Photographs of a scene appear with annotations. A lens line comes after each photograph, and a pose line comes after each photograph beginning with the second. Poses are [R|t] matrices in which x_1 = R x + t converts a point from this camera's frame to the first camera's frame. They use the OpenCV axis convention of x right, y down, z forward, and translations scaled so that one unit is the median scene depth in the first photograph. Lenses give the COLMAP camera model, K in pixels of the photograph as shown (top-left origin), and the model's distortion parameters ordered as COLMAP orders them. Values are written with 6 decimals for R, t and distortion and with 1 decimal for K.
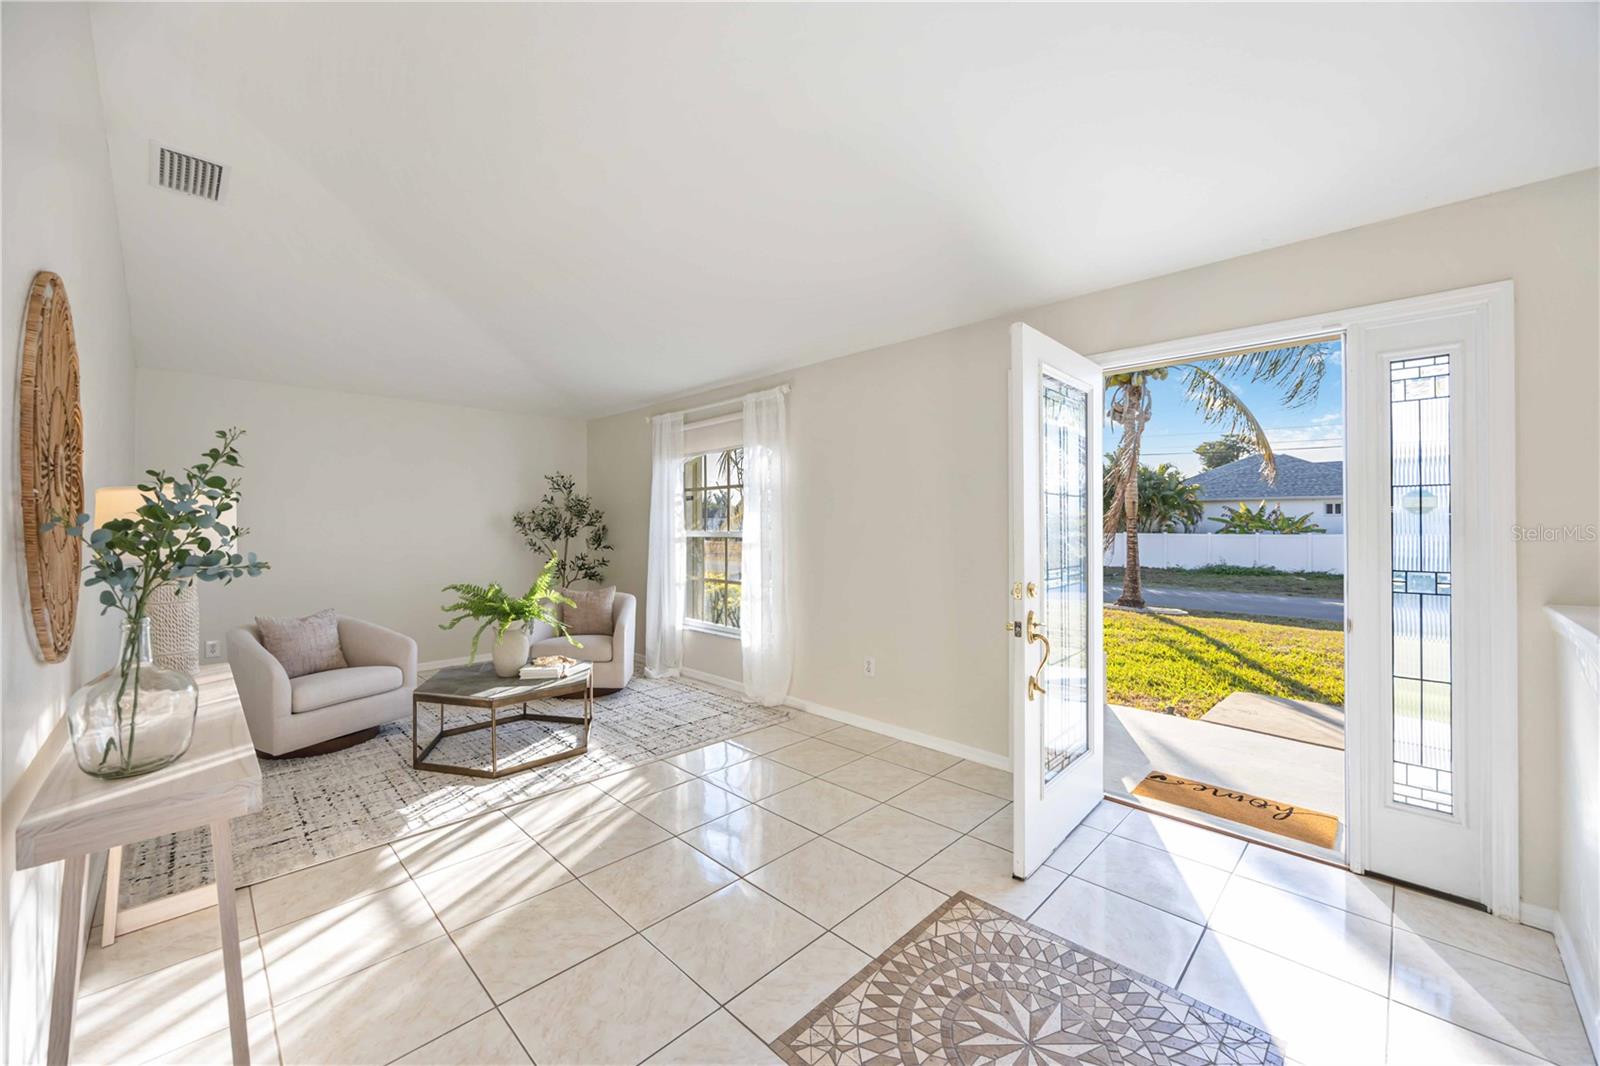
lens RADIAL K [[620.9, 0, 800.0], [0, 620.9, 533.0], [0, 0, 1]] dist [-0.001559, -0.000269]
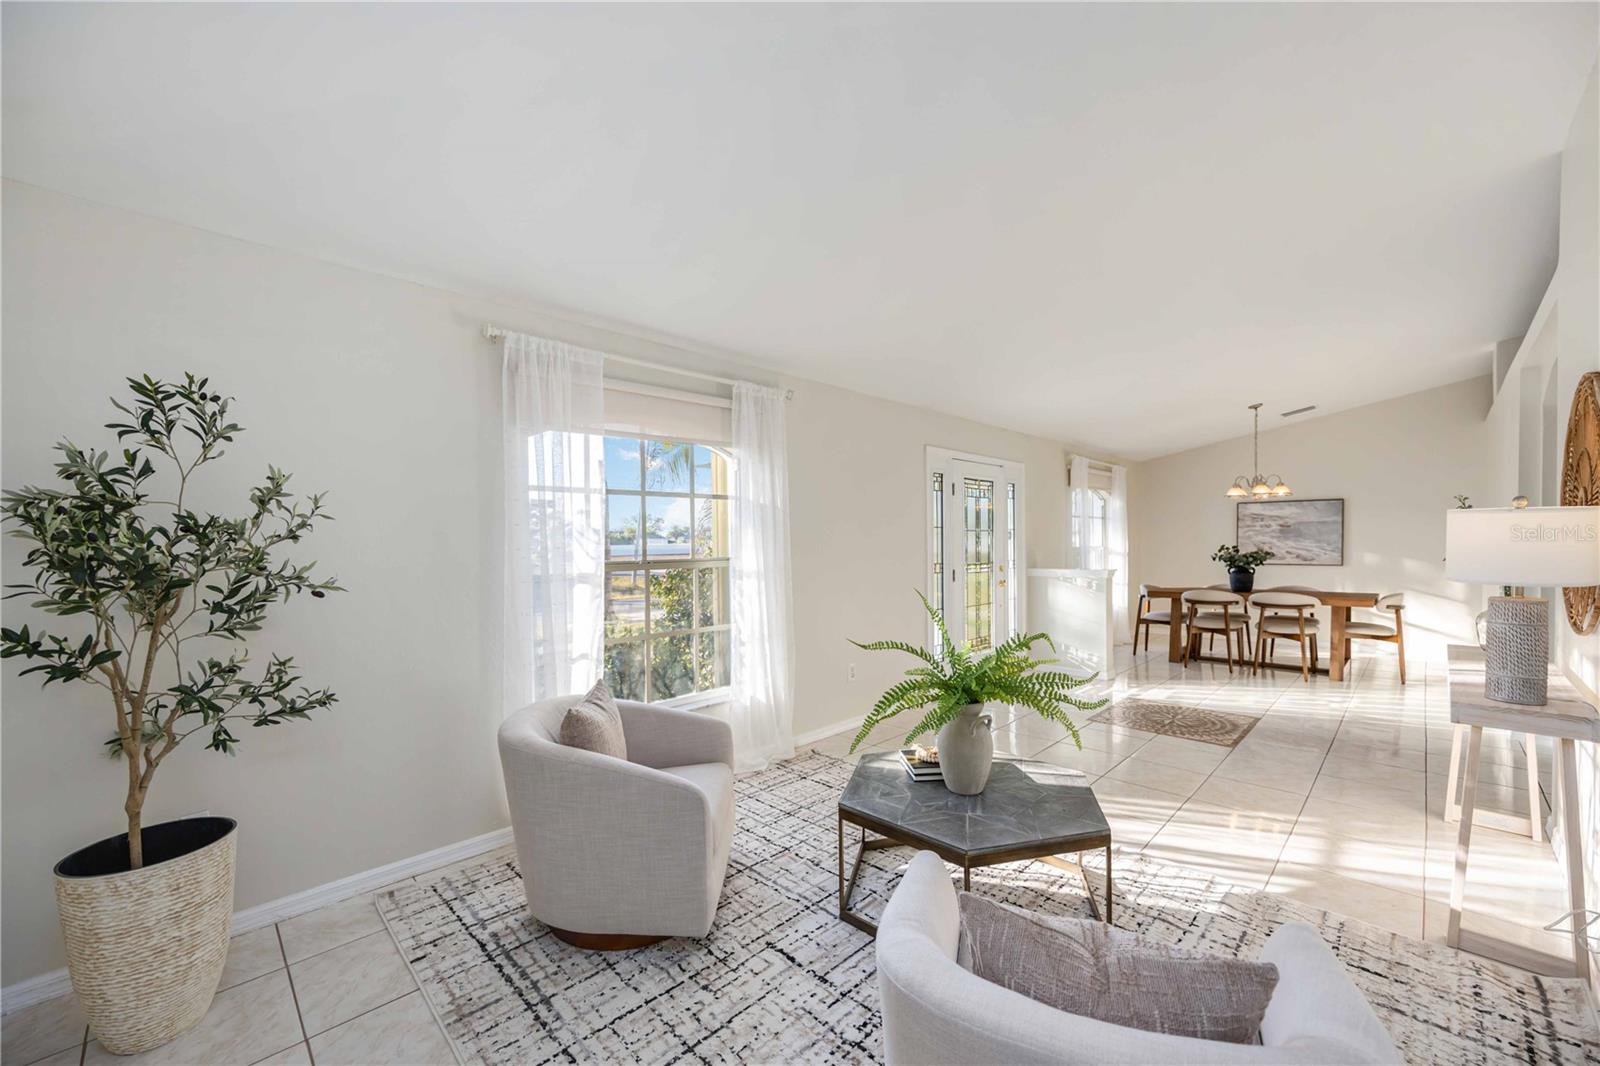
lens RADIAL K [[624.1, 0, 805.3], [0, 624.1, 560.2], [0, 0, 1]] dist [-0.001381, -0.000099]
pose [[-0.000478, -0.021666, 0.999765, -1.112978], [0.029386, 0.999333, 0.021671, -0.015722], [-0.999568, 0.029389, 0.000158, 1.184139]]
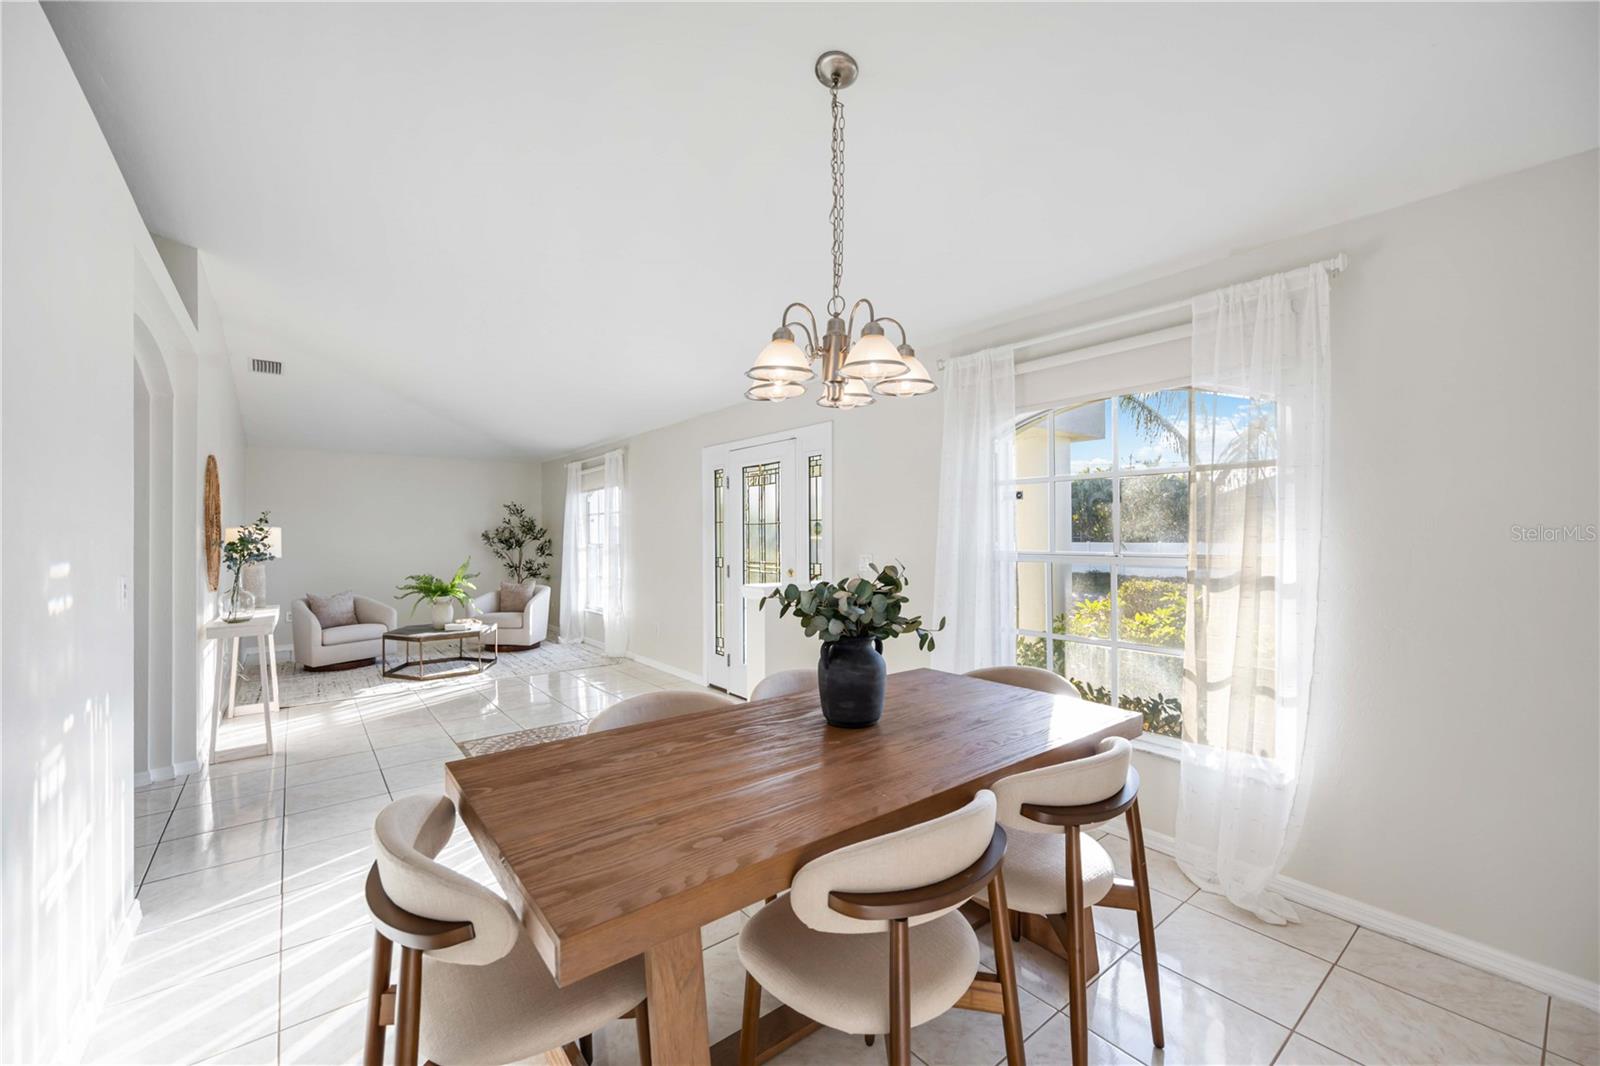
lens RADIAL K [[652.5, 0, 802.1], [0, 652.5, 542.2], [0, 0, 1]] dist [0.001950, 0.000217]
pose [[0.991884, -0.003617, -0.127091, 0.760095], [0.003477, 0.999993, -0.001322, -0.002154], [0.127095, 0.000869, 0.991890, -0.666661]]
